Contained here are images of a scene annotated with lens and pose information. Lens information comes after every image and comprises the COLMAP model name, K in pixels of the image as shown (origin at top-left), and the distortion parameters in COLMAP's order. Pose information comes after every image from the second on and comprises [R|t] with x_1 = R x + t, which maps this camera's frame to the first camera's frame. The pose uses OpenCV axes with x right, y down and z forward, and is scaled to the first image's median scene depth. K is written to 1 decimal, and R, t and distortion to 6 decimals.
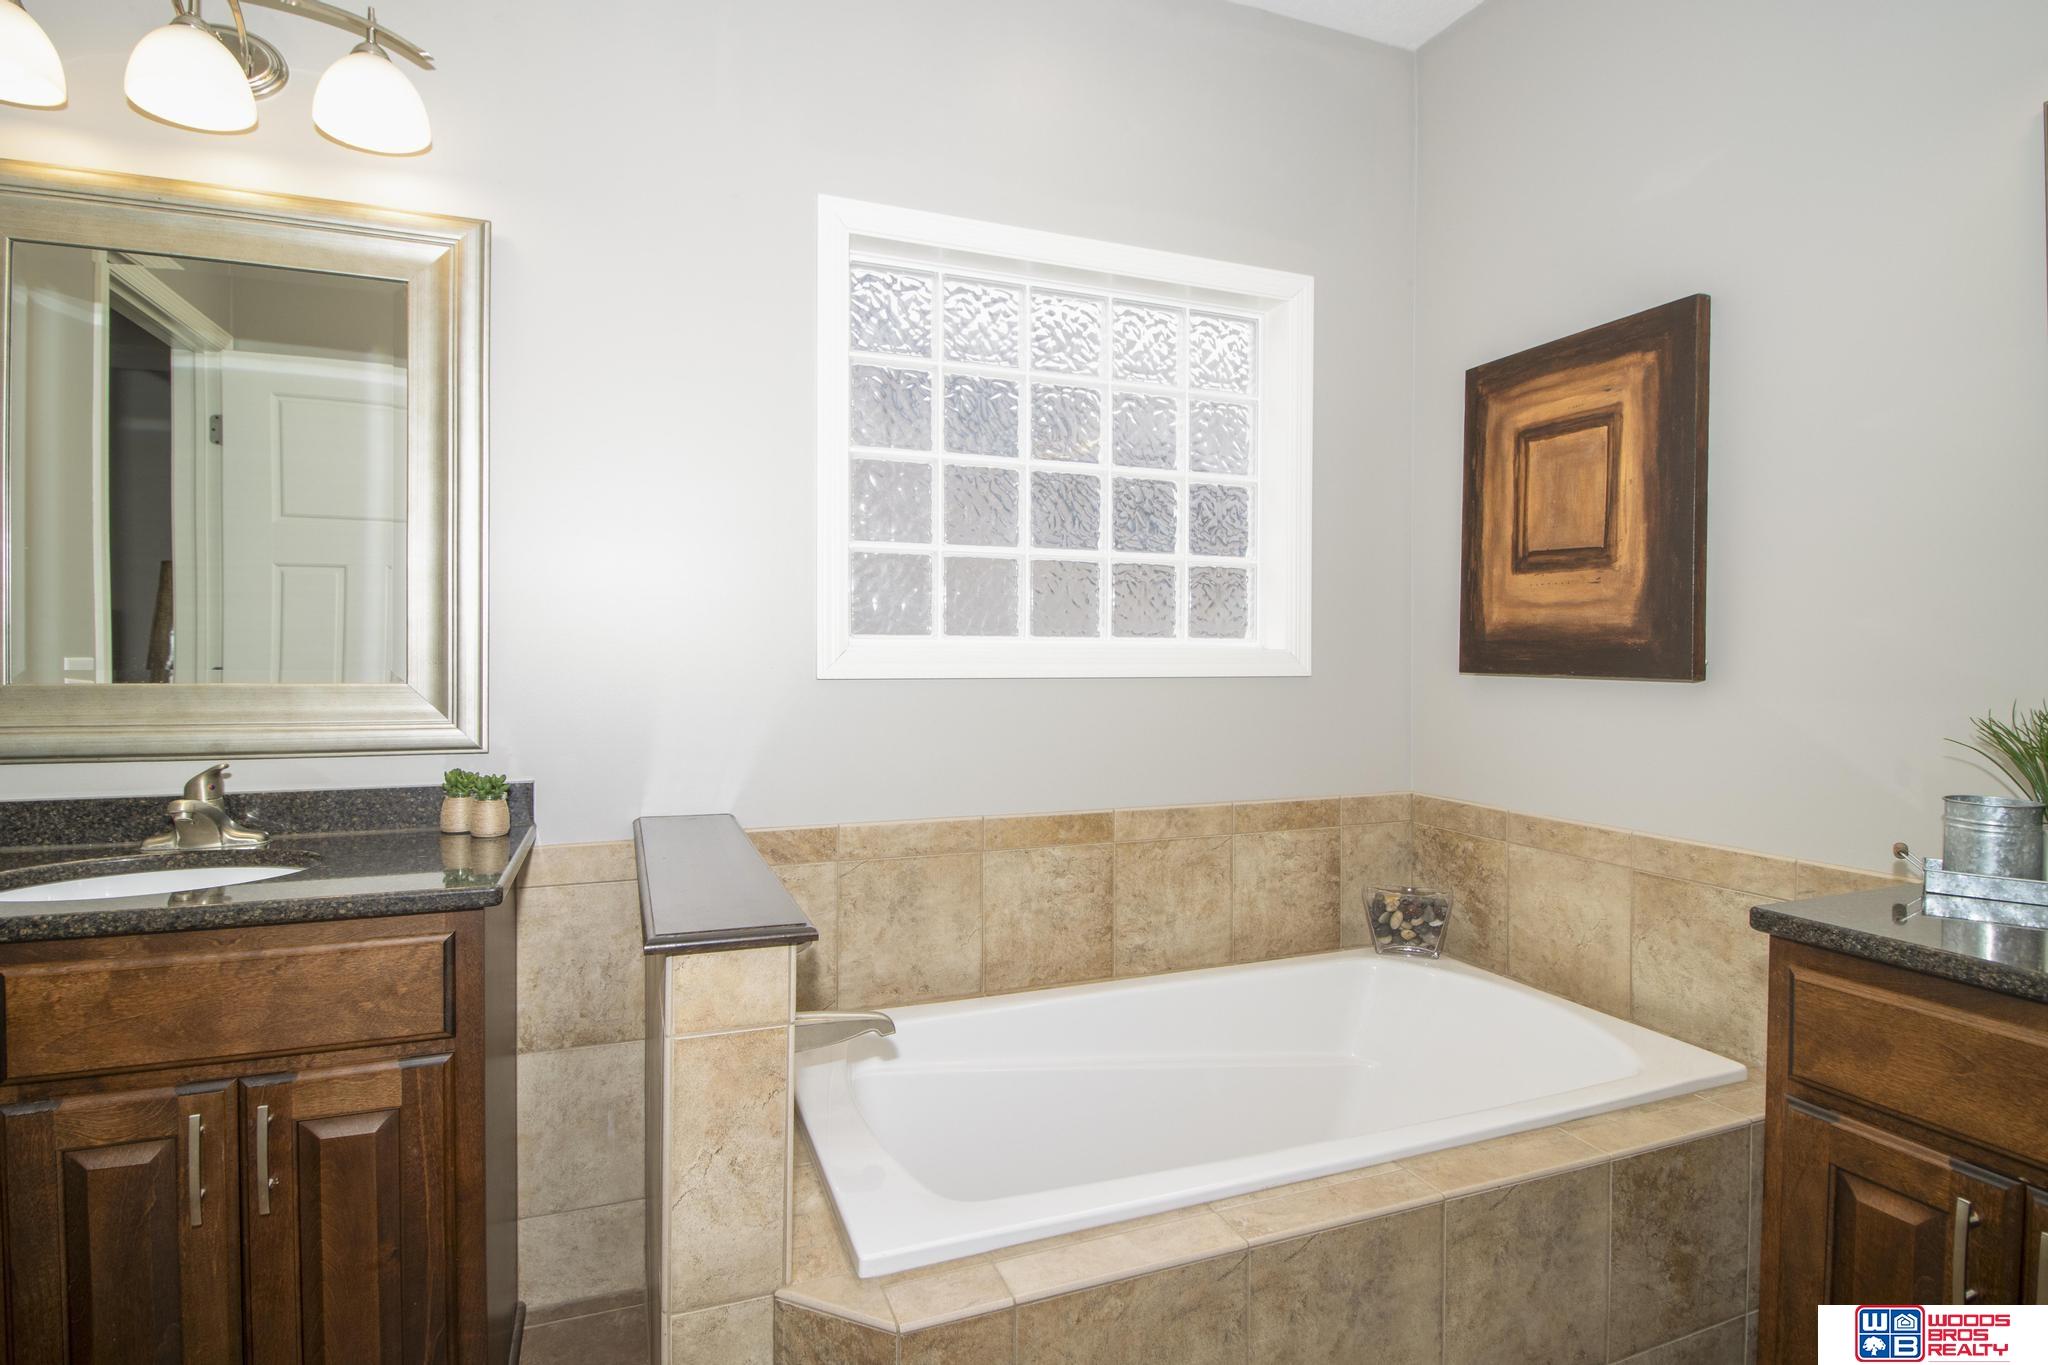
lens RADIAL K [[1042.2, 0, 1029.2], [0, 1042.2, 769.5], [0, 0, 1]] dist [-0.002597, -0.013579]
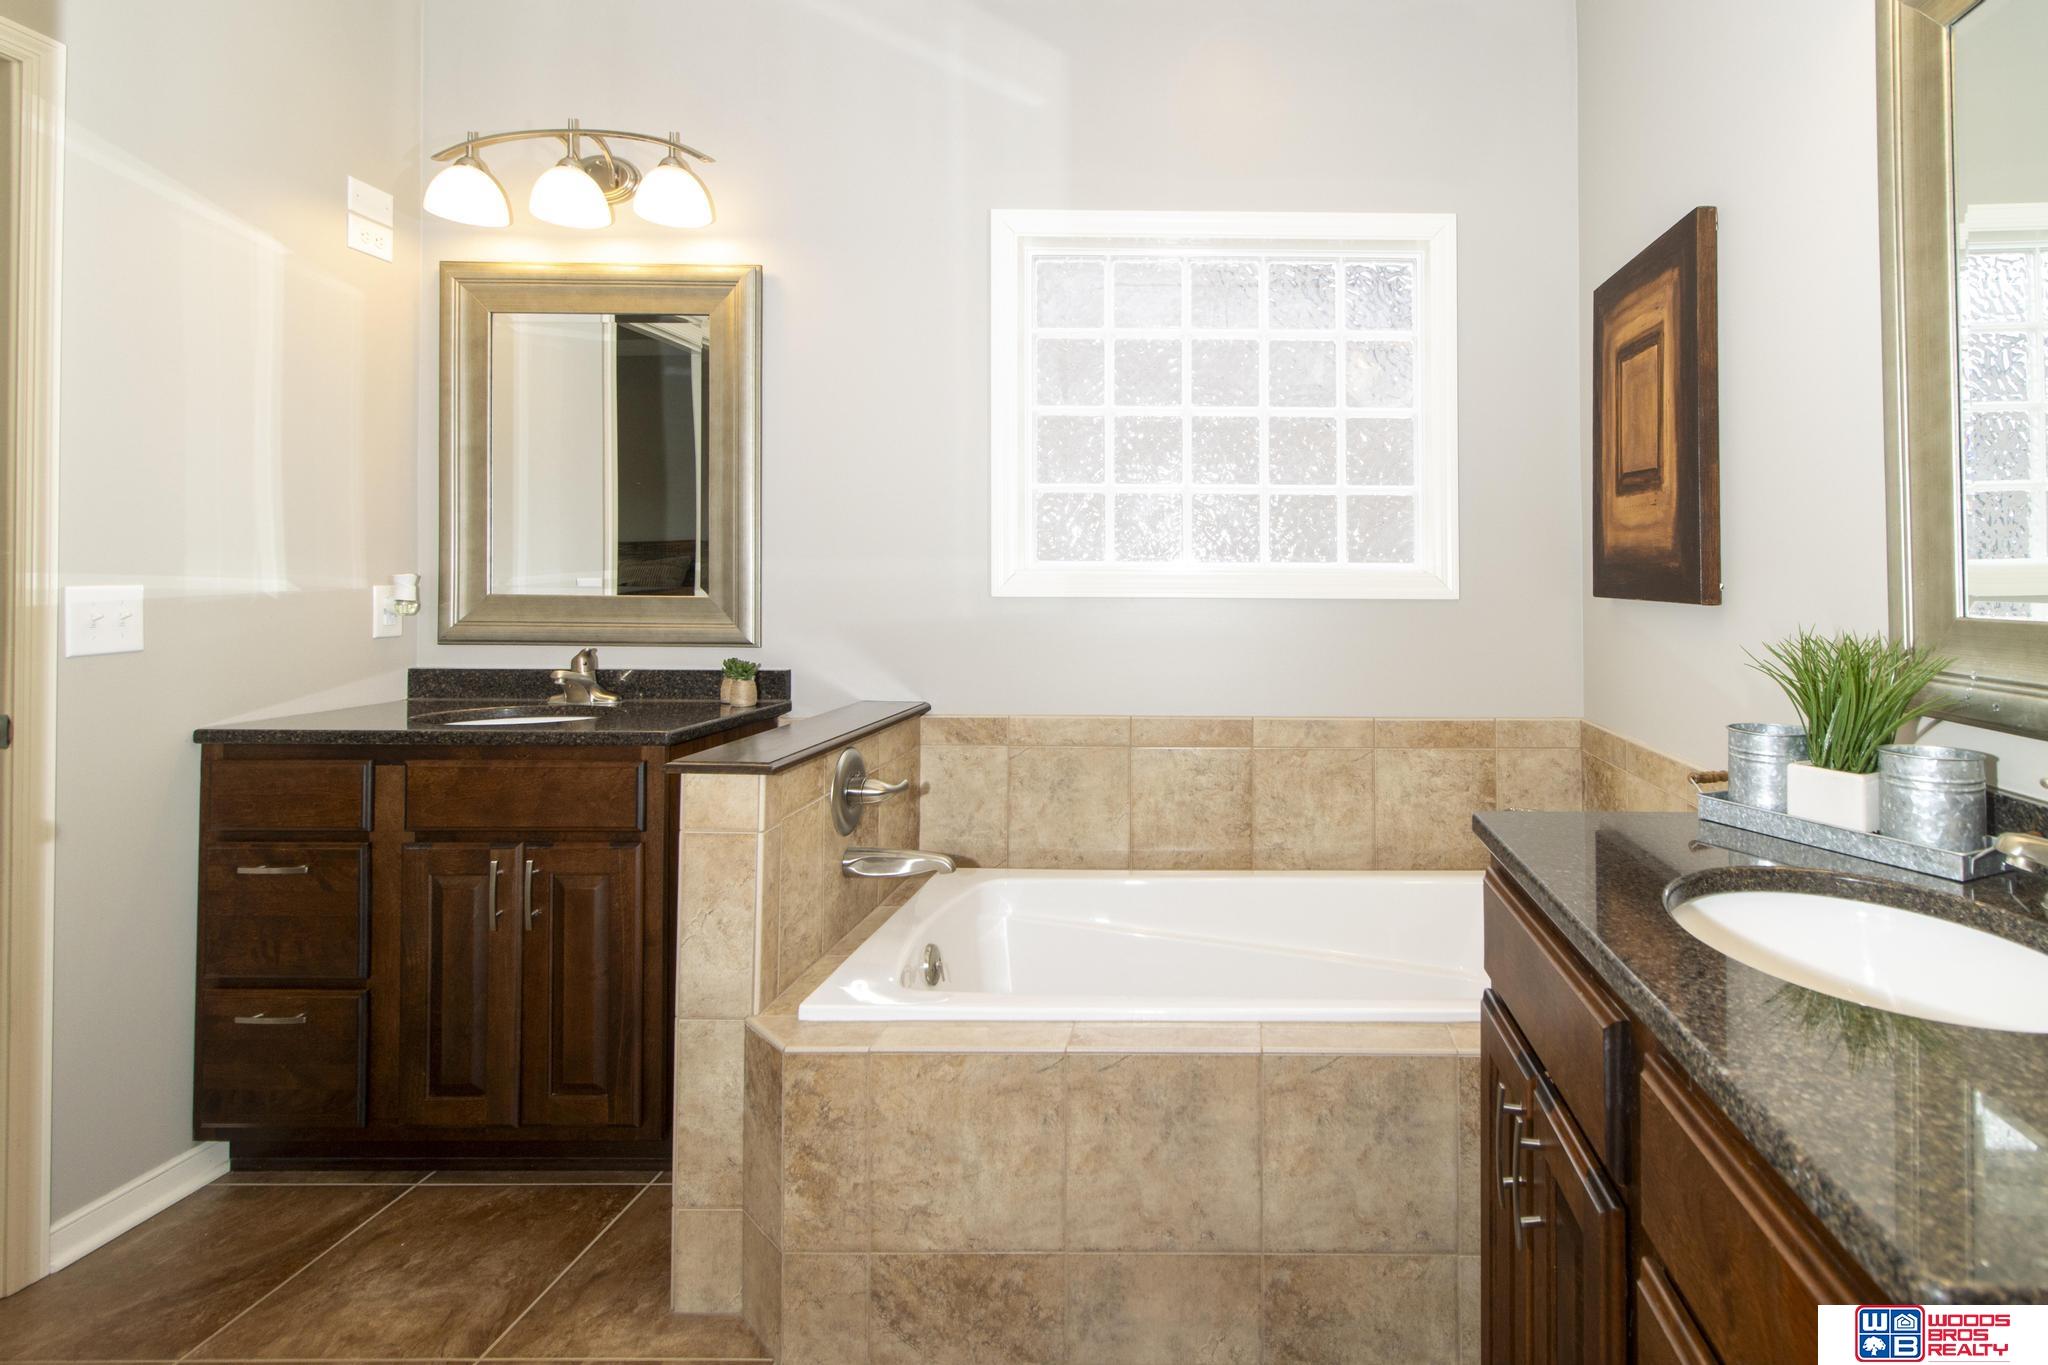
lens RADIAL K [[980.8, 0, 1056.4], [0, 980.8, 675.0], [0, 0, 1]] dist [0.003410, -0.000090]
pose [[0.924675, 0.039618, -0.378691, 0.298709], [-0.044083, 0.999023, -0.003125, 0.005935], [0.378197, 0.019583, 0.925518, -0.047896]]
